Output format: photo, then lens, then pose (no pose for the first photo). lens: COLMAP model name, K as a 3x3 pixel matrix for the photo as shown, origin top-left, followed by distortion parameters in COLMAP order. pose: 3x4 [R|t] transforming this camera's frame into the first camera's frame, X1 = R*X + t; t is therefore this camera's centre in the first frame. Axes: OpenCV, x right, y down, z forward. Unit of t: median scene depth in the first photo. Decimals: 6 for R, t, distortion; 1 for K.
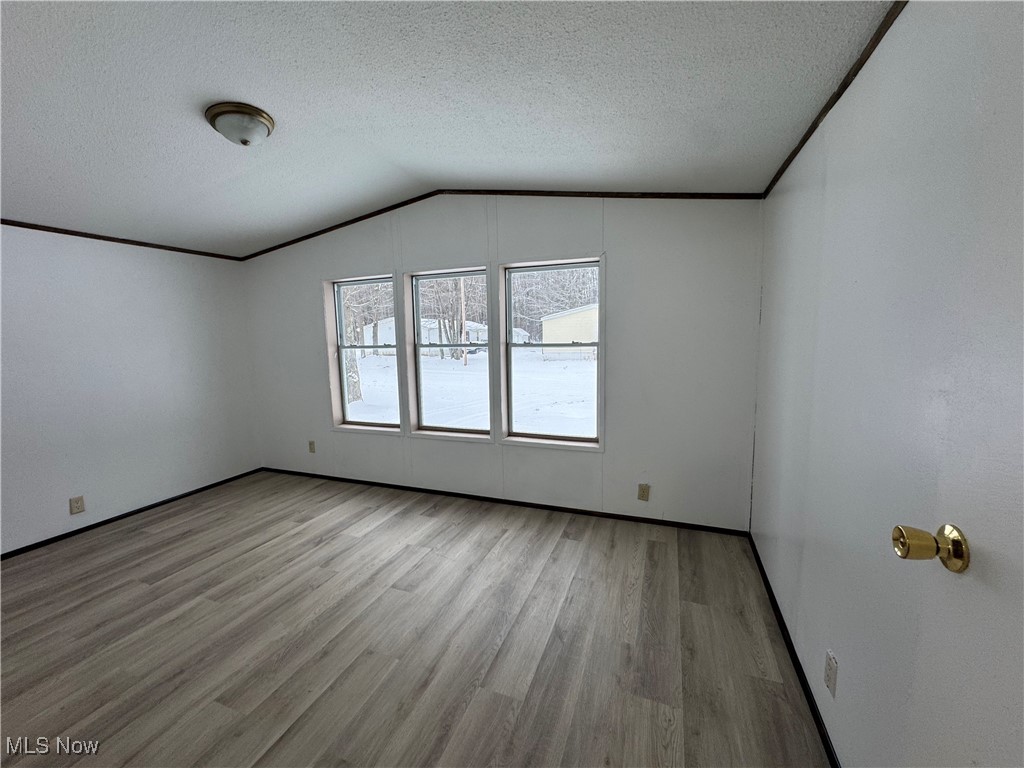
lens RADIAL K [[407.6, 0, 513.7], [0, 407.6, 384.3], [0, 0, 1]] dist [-0.000662, -0.000029]
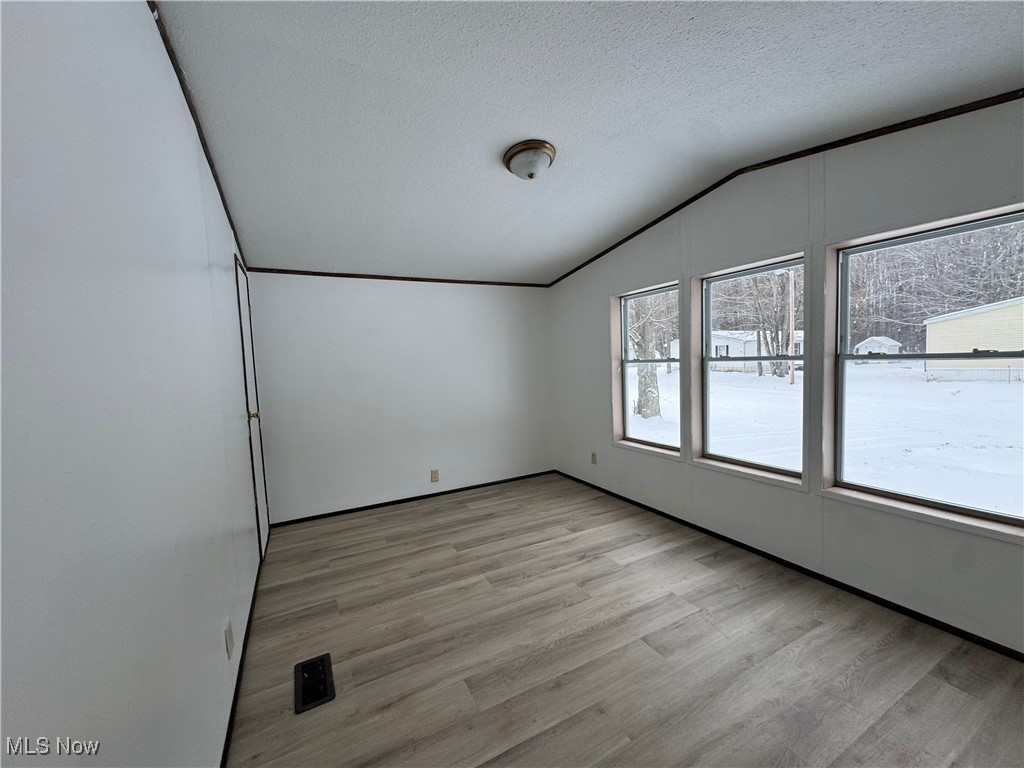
lens RADIAL K [[407.6, 0, 513.7], [0, 407.6, 384.3], [0, 0, 1]] dist [-0.000662, -0.000029]
pose [[0.750276, 0.031678, -0.660365, 0.034348], [-0.056861, 0.998242, -0.016717, -0.005758], [0.658674, 0.050091, 0.750759, 0.110873]]
